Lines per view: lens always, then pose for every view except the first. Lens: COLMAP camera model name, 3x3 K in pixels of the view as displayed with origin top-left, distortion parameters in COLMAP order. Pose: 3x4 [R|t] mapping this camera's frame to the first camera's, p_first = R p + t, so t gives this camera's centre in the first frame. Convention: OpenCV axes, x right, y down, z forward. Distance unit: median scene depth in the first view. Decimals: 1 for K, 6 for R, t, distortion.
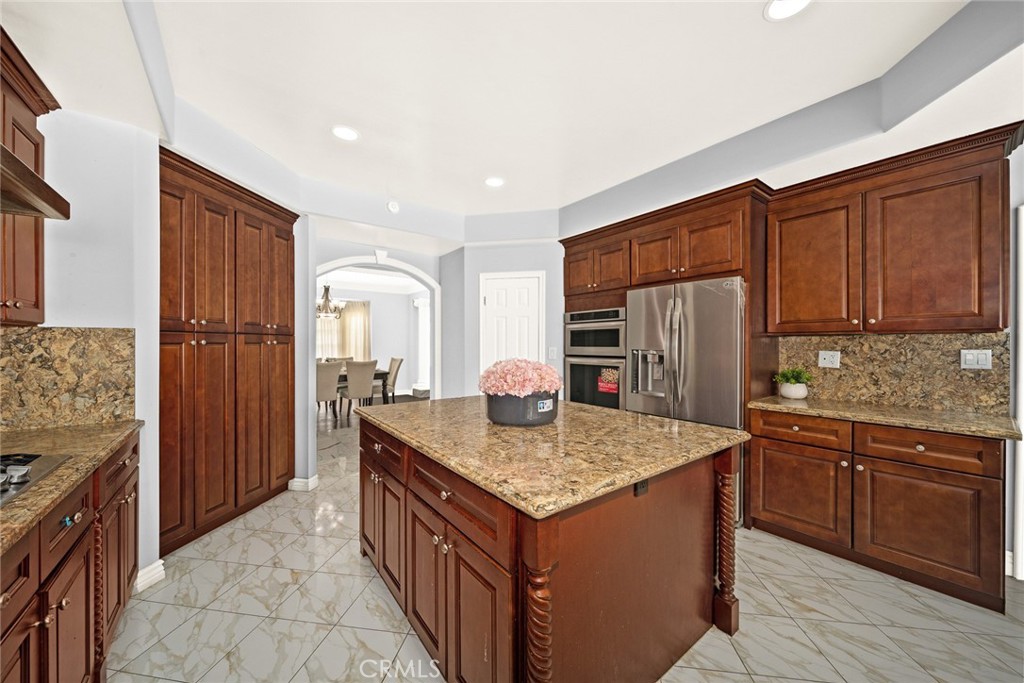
lens RADIAL K [[368.1, 0, 510.0], [0, 368.1, 344.3], [0, 0, 1]] dist [0.000467, -0.000505]
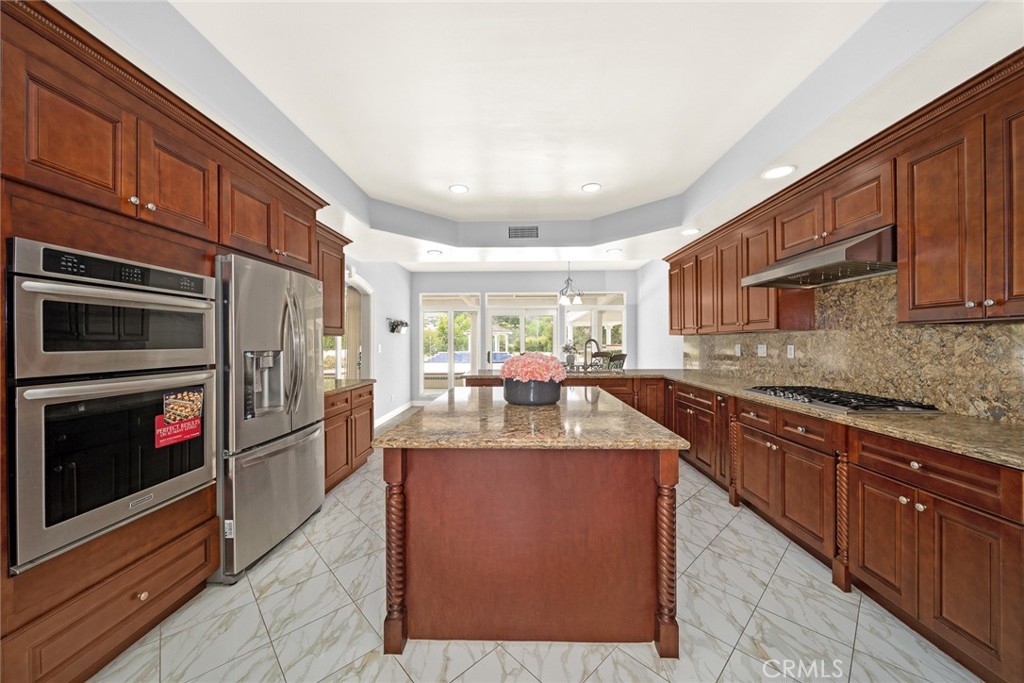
lens RADIAL K [[368.1, 0, 513.4], [0, 368.1, 340.8], [0, 0, 1]] dist [0.000467, -0.000505]
pose [[-0.782118, 0.005101, 0.623110, -0.392819], [0.005522, 0.999984, -0.001256, -0.000596], [-0.623106, 0.002459, -0.782133, 1.130333]]
